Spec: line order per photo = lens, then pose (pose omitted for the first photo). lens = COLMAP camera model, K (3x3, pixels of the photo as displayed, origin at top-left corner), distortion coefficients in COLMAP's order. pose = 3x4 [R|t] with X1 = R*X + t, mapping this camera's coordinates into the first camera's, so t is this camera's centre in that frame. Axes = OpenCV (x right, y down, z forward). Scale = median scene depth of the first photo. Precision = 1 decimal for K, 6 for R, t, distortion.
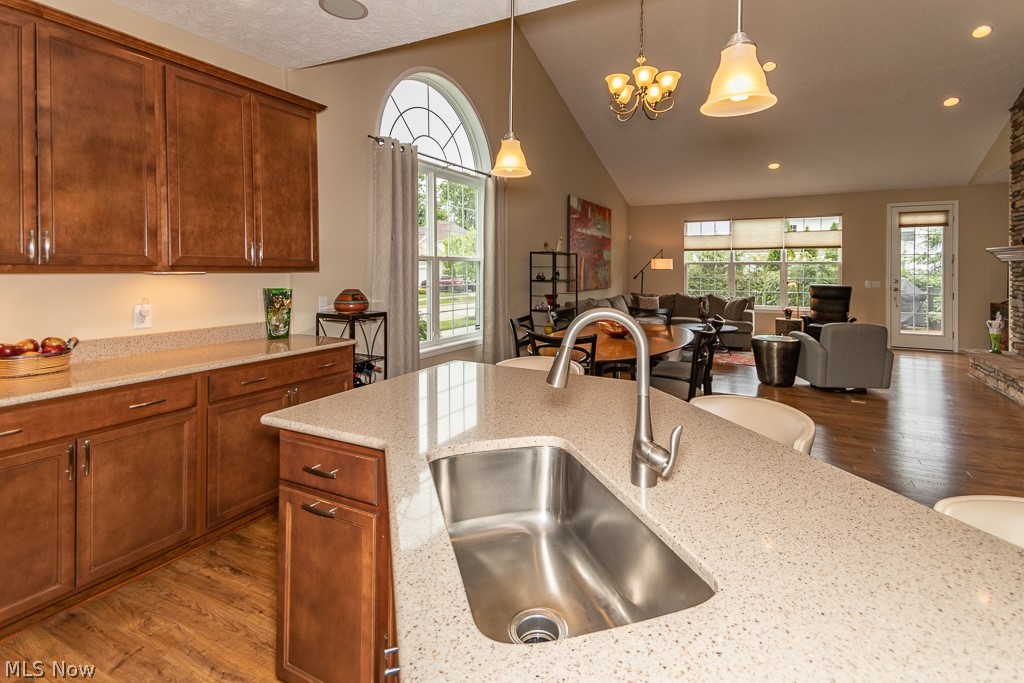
lens RADIAL K [[479.8, 0, 508.0], [0, 479.8, 274.8], [0, 0, 1]] dist [0.001589, -0.000047]
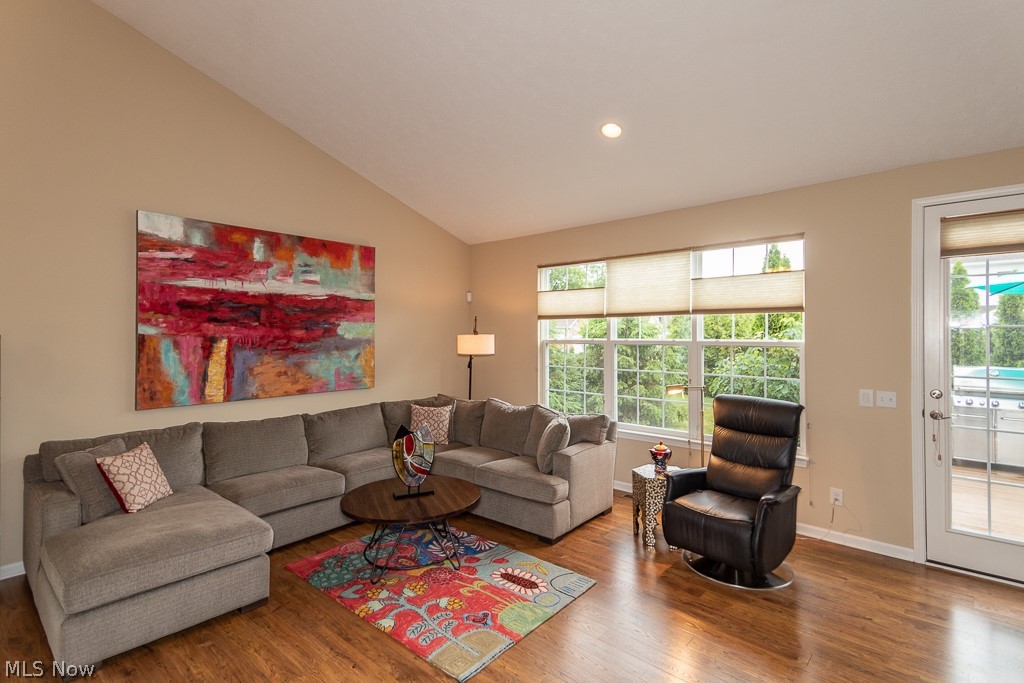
lens RADIAL K [[490.8, 0, 512.0], [0, 490.8, 341.5], [0, 0, 1]] dist [0.021355, 0.000407]
pose [[0.981302, -0.001953, -0.192466, 0.569510], [0.002058, 0.999998, 0.000346, -0.031666], [0.192465, -0.000736, 0.981304, 0.555951]]
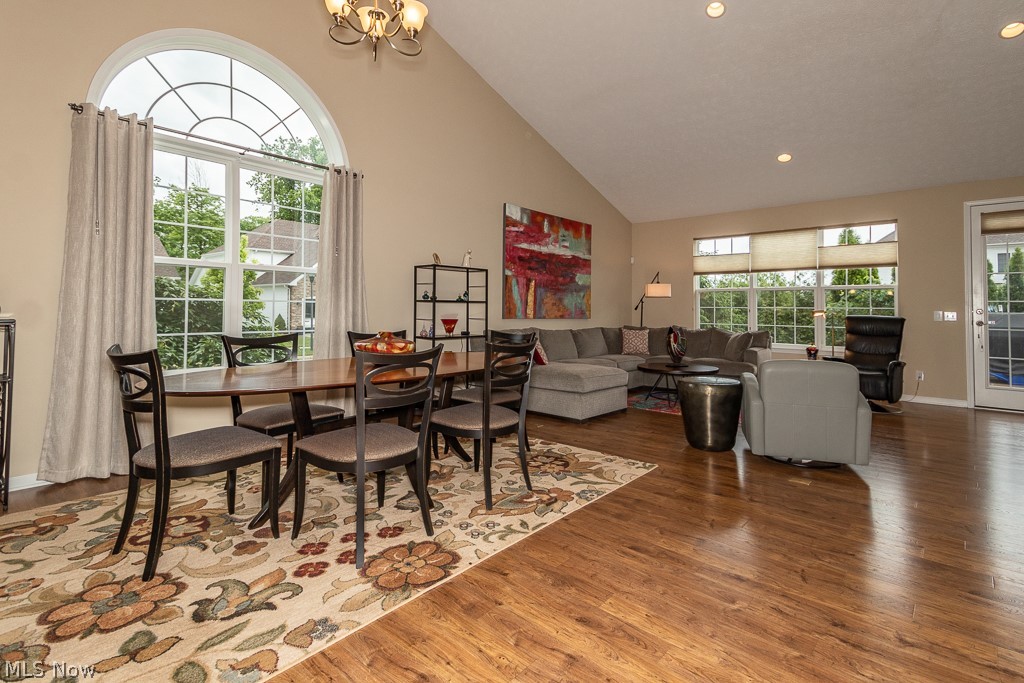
lens RADIAL K [[484.1, 0, 511.4], [0, 484.1, 301.4], [0, 0, 1]] dist [0.003690, -0.000324]
pose [[0.978163, 0.003818, -0.207806, 0.301061], [-0.010788, 0.999416, -0.032419, 0.030722], [0.207561, 0.033953, 0.977633, 0.177003]]
